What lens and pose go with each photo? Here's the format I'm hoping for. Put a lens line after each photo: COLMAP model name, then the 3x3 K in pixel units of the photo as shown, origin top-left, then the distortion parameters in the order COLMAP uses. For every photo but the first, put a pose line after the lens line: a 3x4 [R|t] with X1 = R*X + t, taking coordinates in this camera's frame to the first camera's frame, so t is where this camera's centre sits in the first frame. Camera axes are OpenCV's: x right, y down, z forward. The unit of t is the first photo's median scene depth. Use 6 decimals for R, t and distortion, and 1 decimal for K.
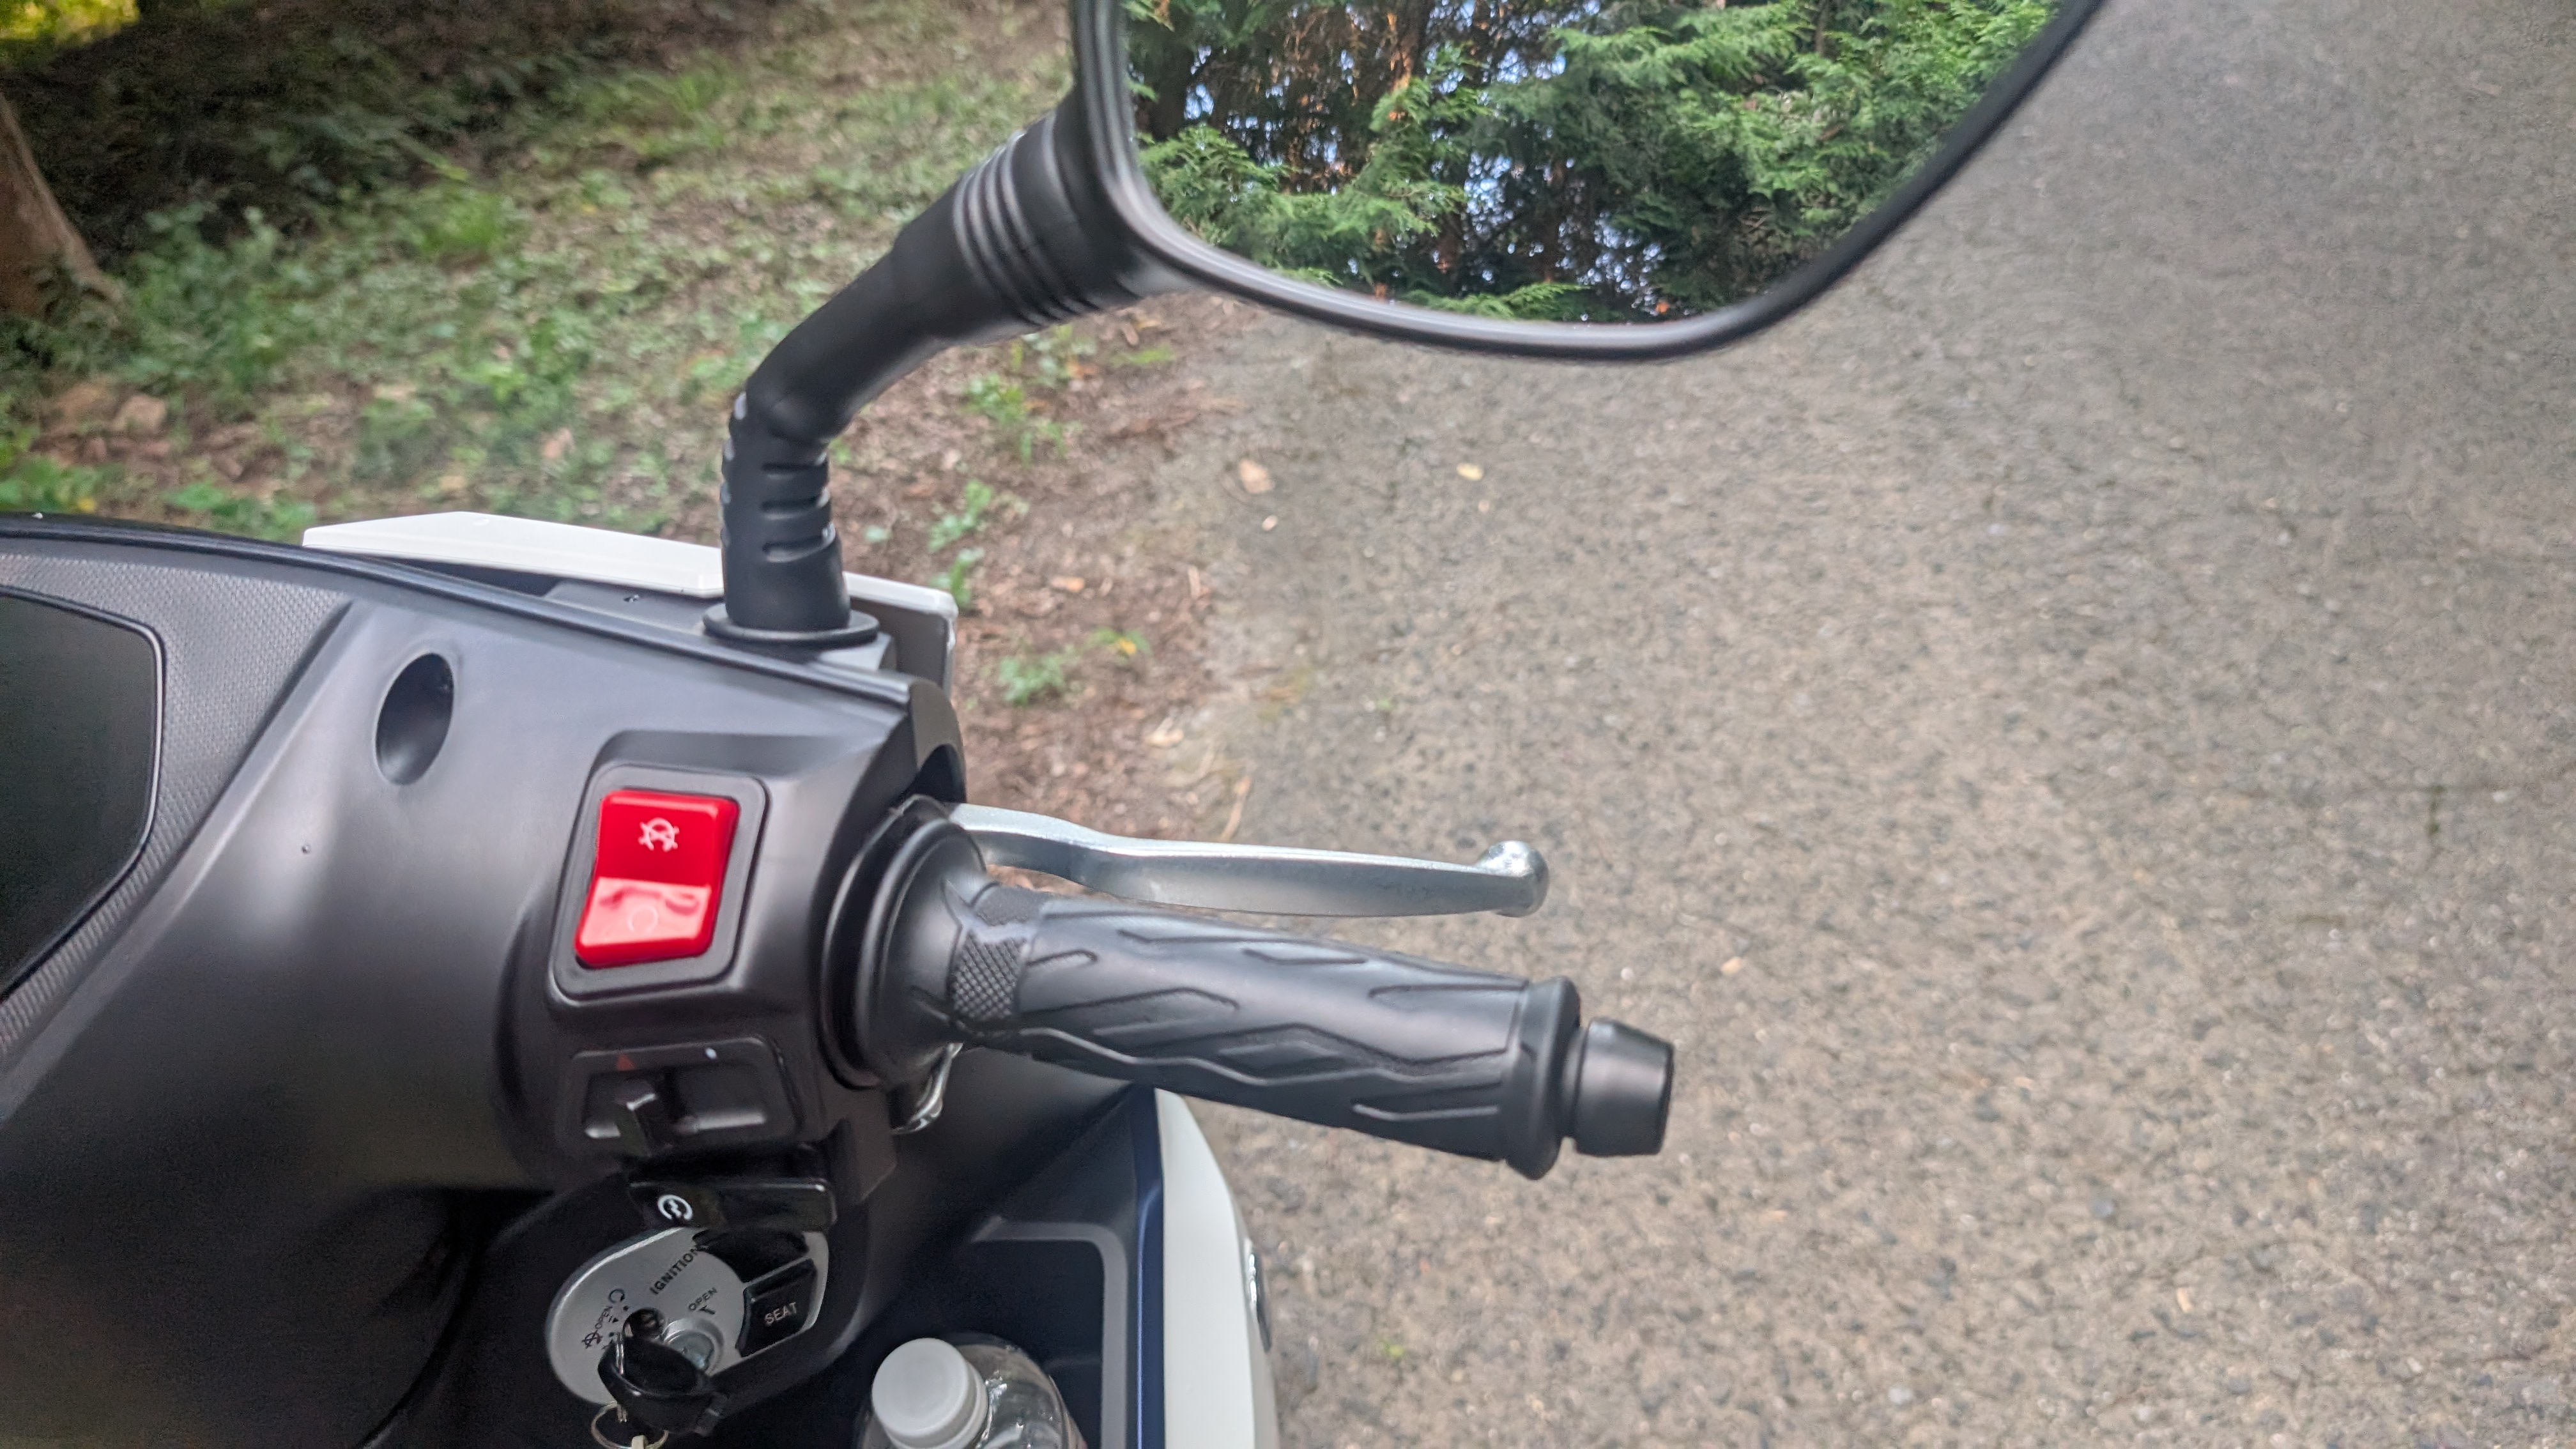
lens RADIAL K [[2689.5, 0, 1342.2], [0, 2689.5, 718.1], [0, 0, 1]] dist [0.007591, 0.029441]
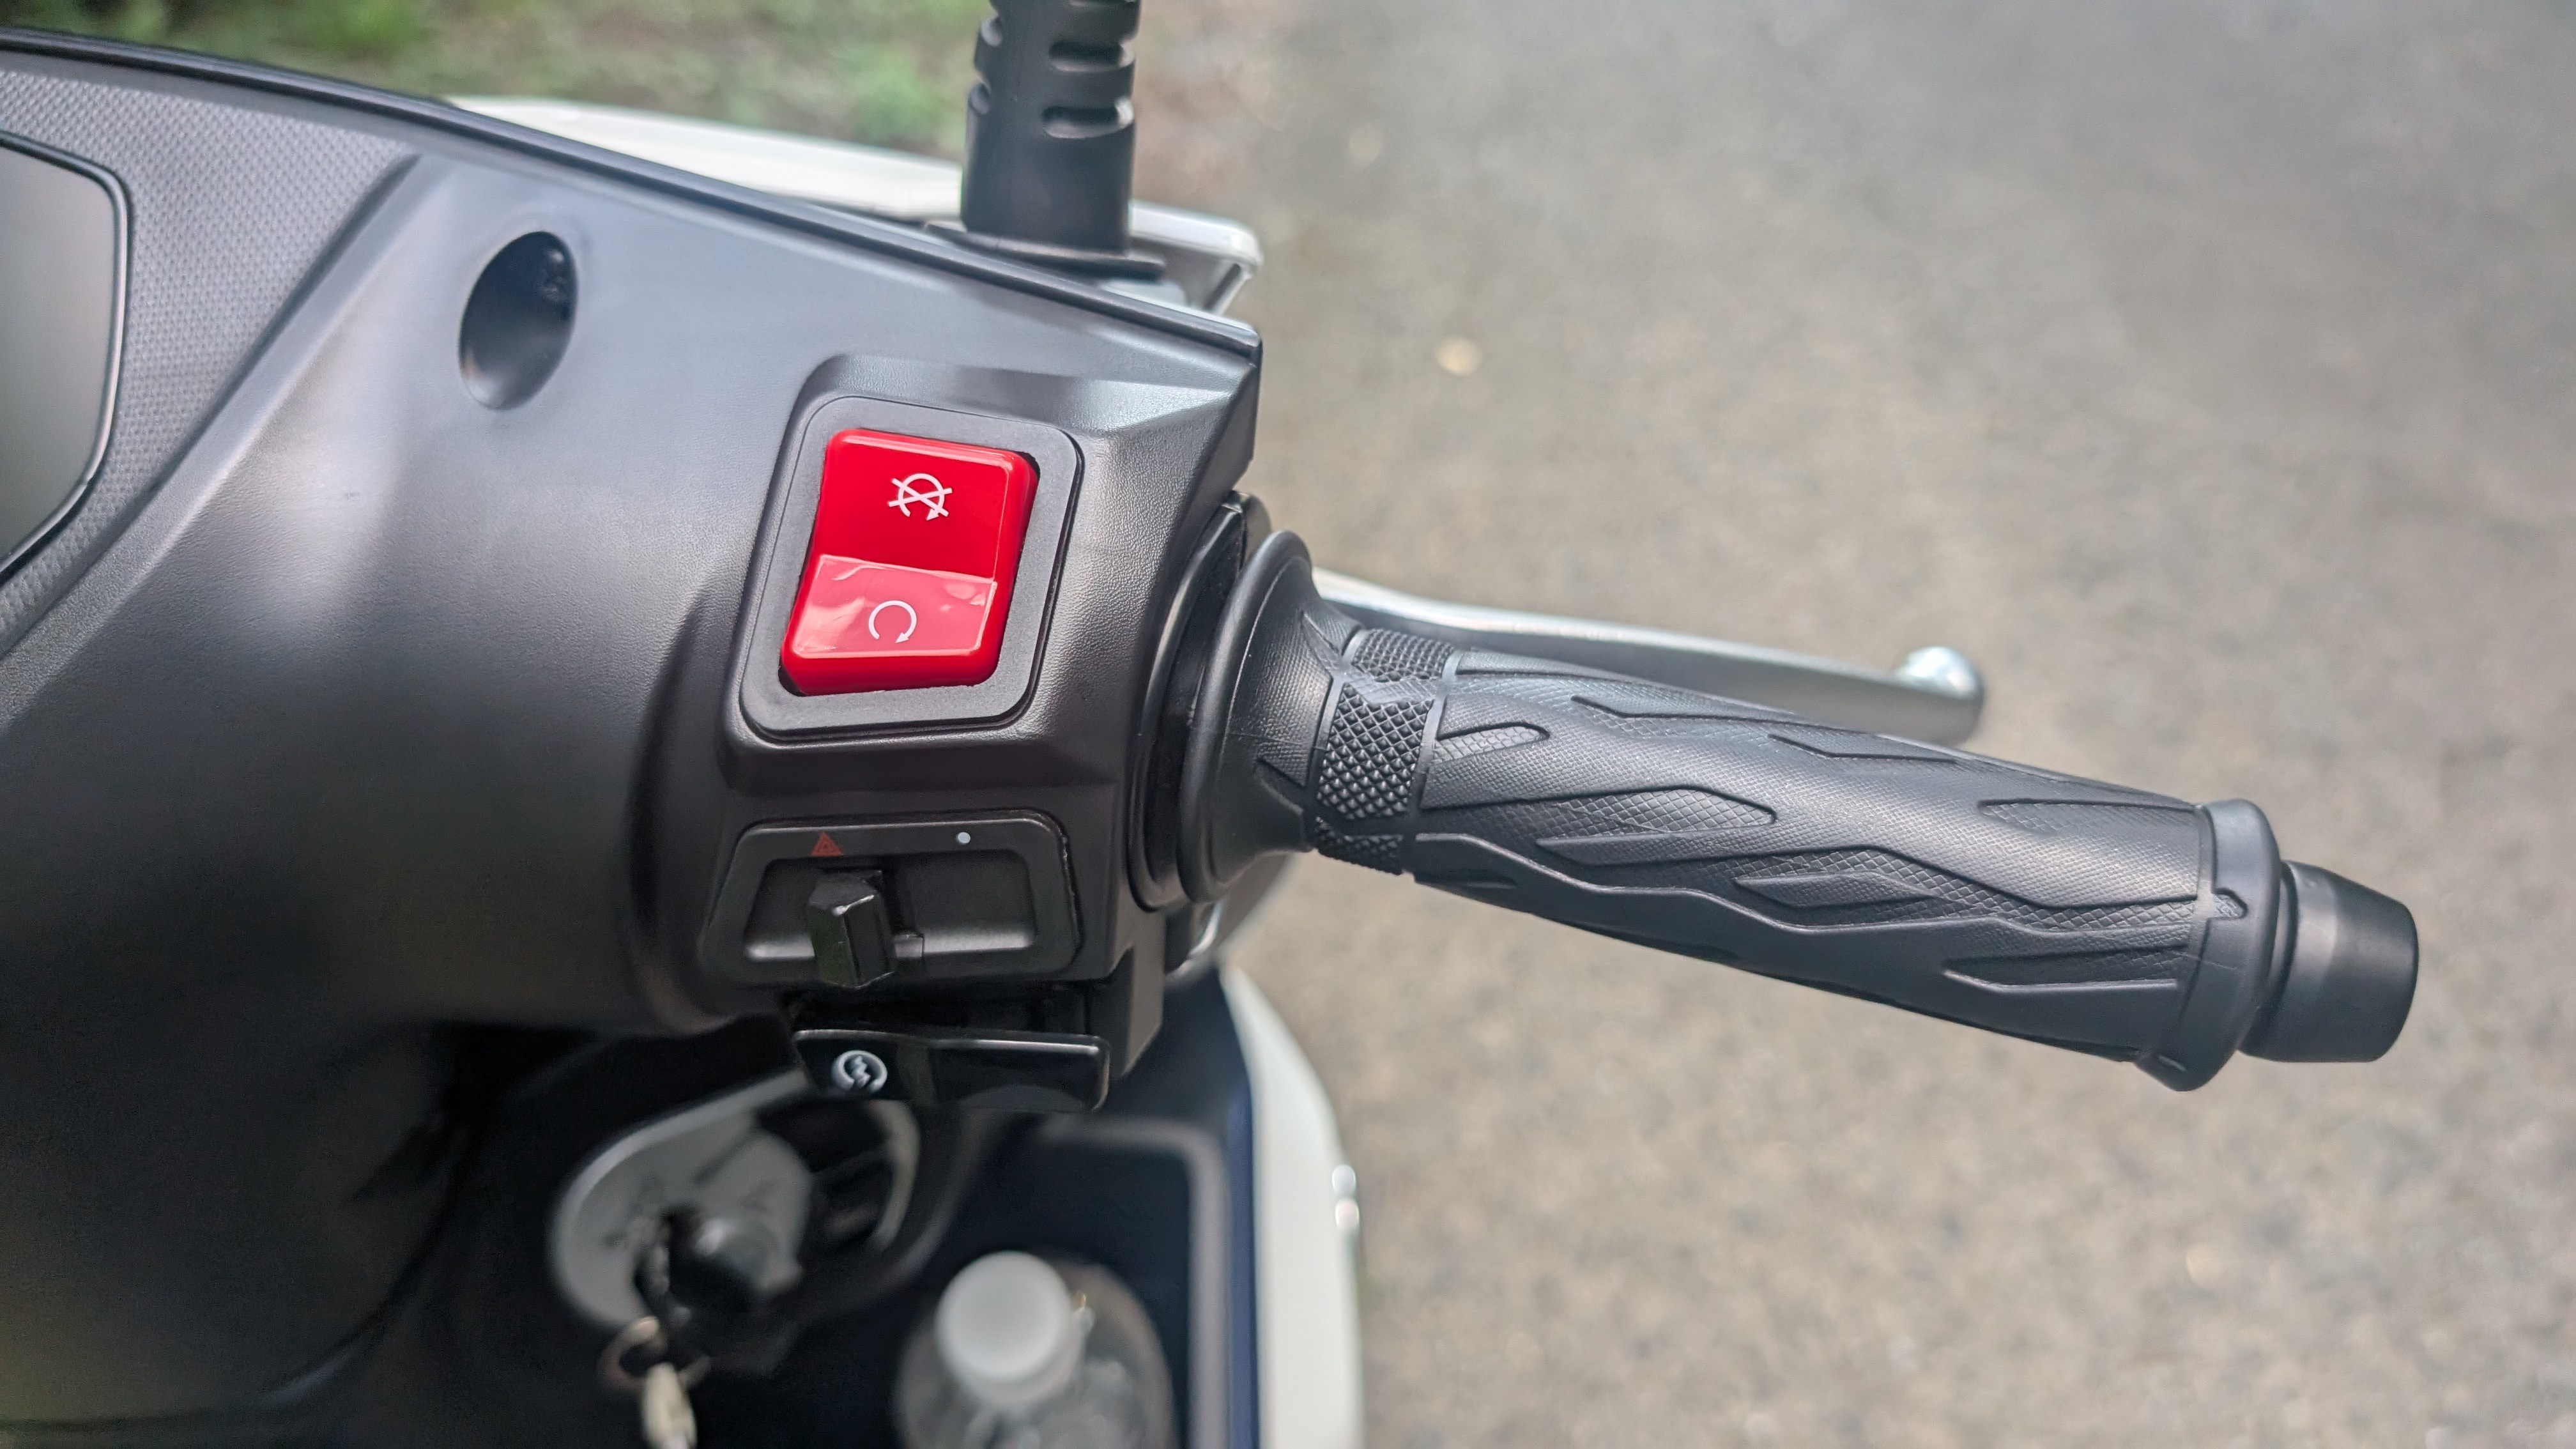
lens RADIAL K [[2429.8, 0, 1288.7], [0, 2429.8, 792.2], [0, 0, 1]] dist [-0.041753, 0.028134]
pose [[0.993668, 0.063575, 0.092639, -0.201364], [-0.067281, 0.997032, 0.037435, 0.081233], [-0.089984, -0.043431, 0.994996, 0.380228]]
